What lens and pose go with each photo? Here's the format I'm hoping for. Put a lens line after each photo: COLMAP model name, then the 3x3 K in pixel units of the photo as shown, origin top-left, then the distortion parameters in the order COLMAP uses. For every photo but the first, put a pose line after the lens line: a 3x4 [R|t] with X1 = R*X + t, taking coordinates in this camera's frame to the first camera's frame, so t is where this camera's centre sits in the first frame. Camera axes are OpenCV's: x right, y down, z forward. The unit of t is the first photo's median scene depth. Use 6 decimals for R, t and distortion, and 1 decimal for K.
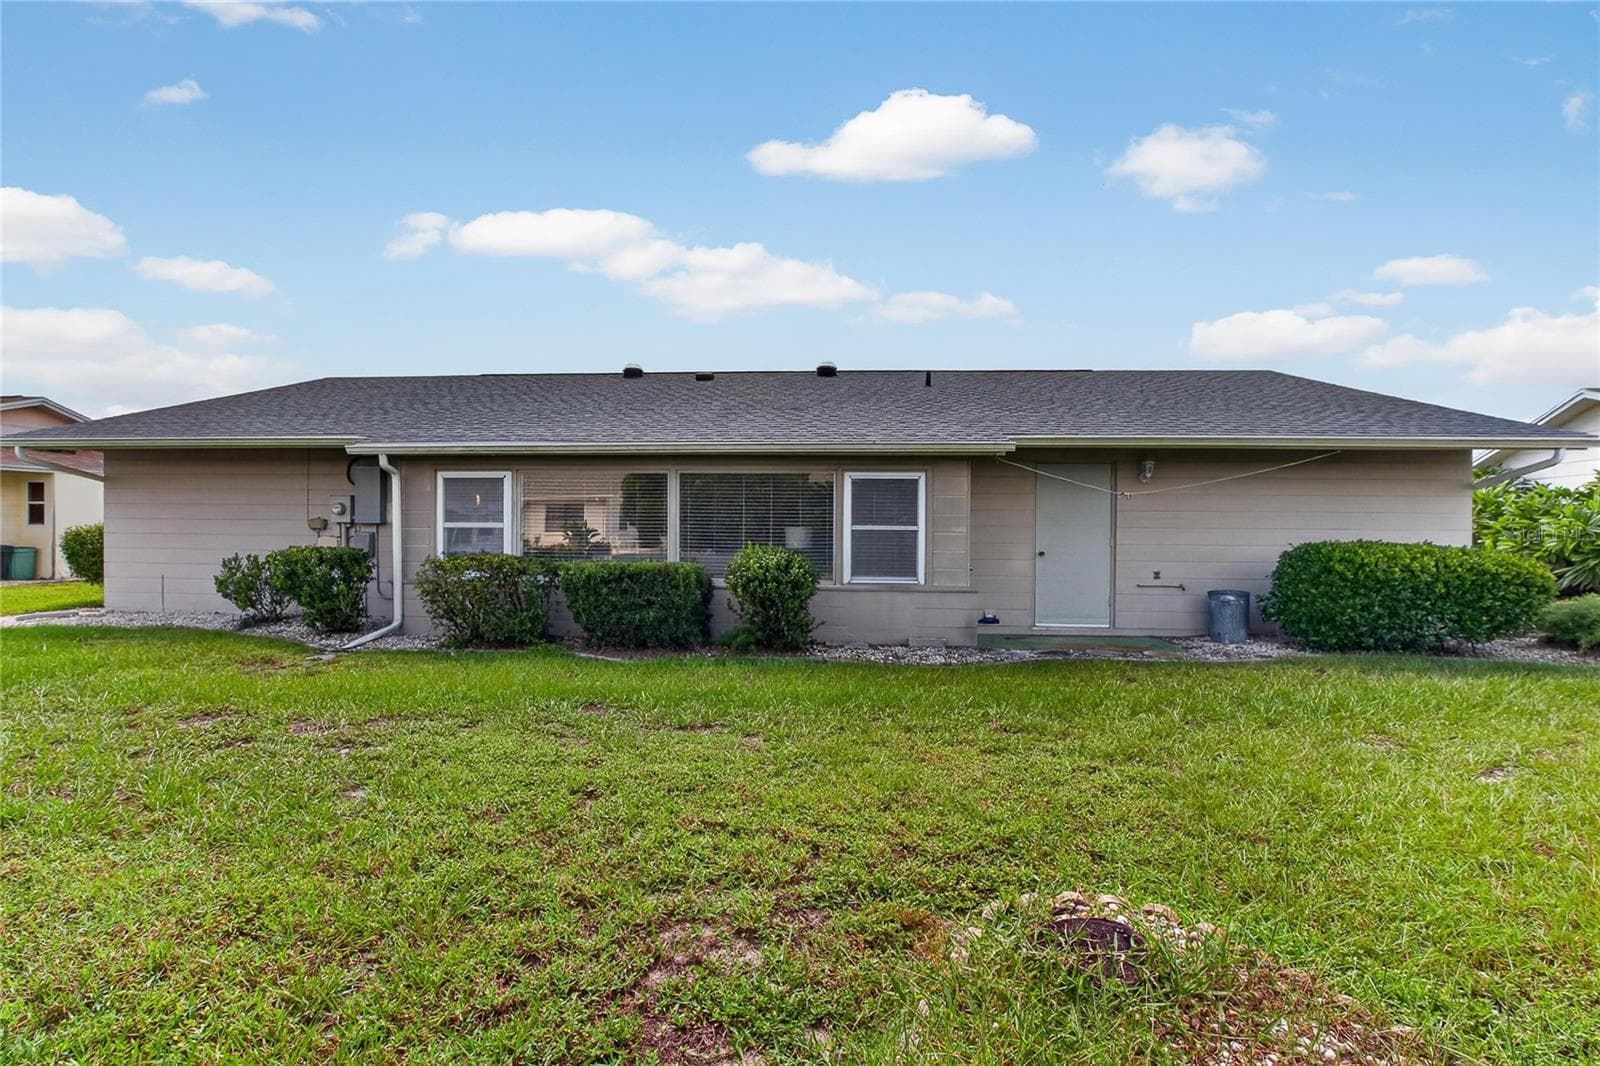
lens RADIAL K [[694.1, 0, 803.7], [0, 694.1, 533.8], [0, 0, 1]] dist [-0.017830, 0.000234]
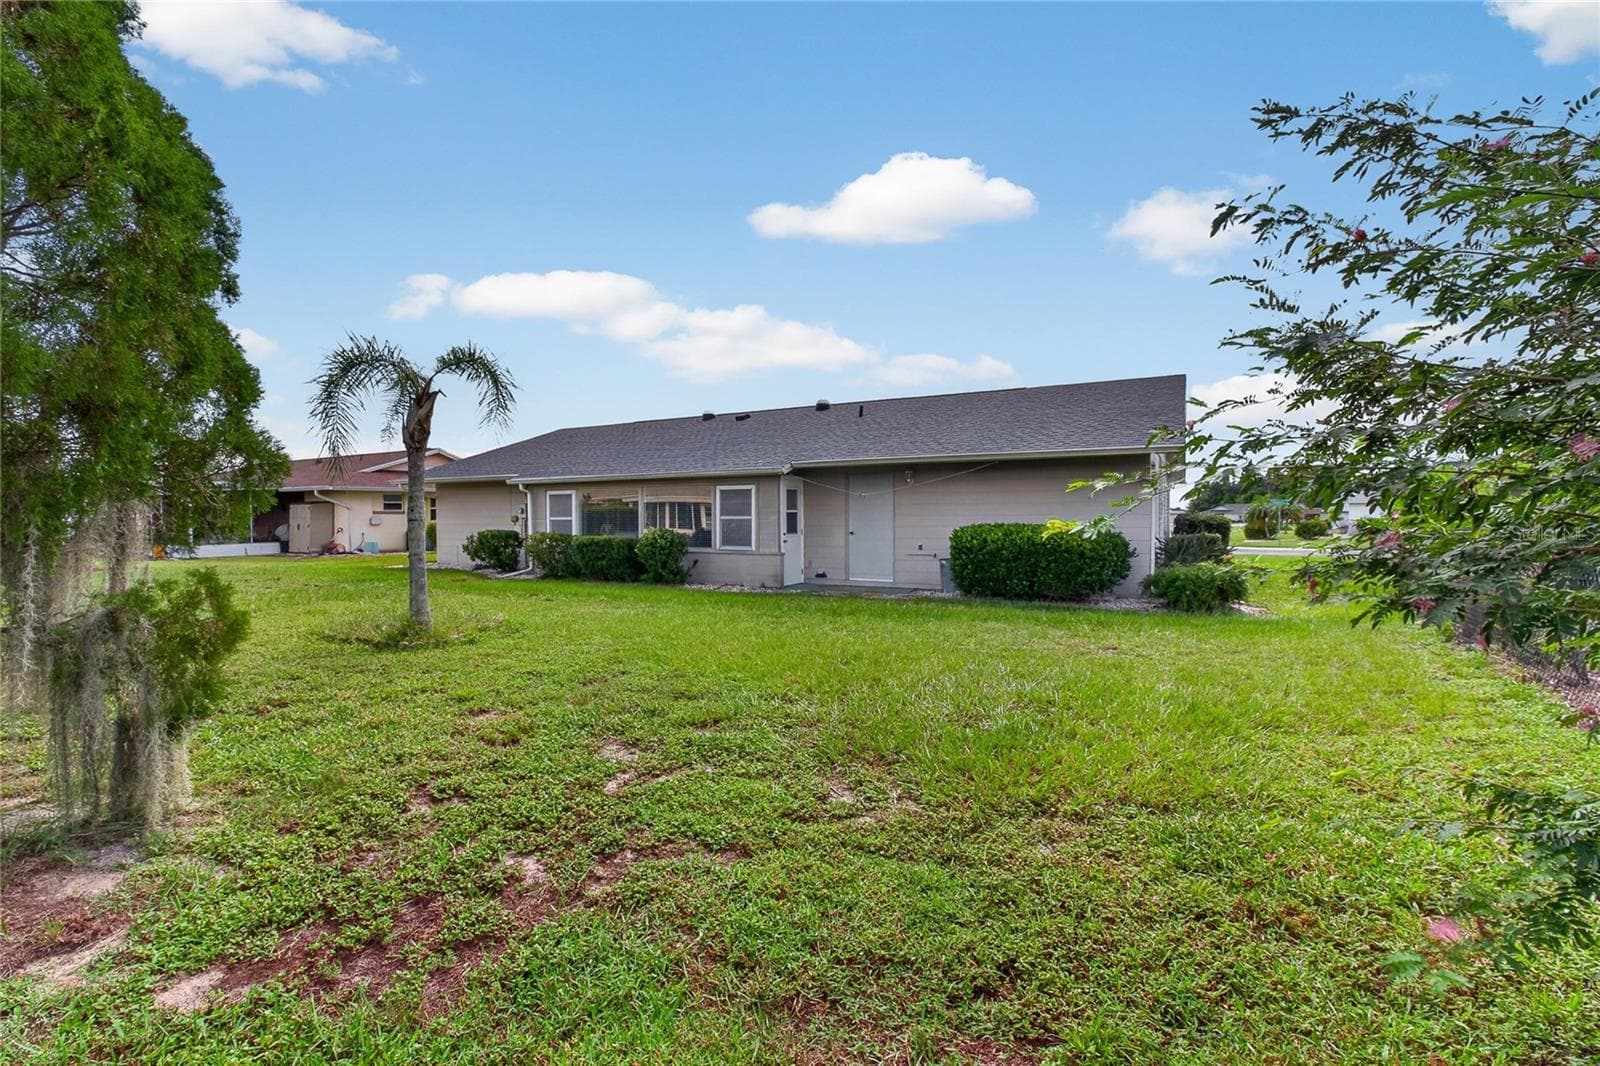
lens RADIAL K [[694.1, 0, 810.9], [0, 694.1, 533.3], [0, 0, 1]] dist [-0.017830, 0.000234]
pose [[0.914935, -0.000687, -0.403601, 0.948233], [0.006825, 0.999882, 0.013768, 0.006798], [0.403544, -0.015352, 0.914831, -0.495758]]
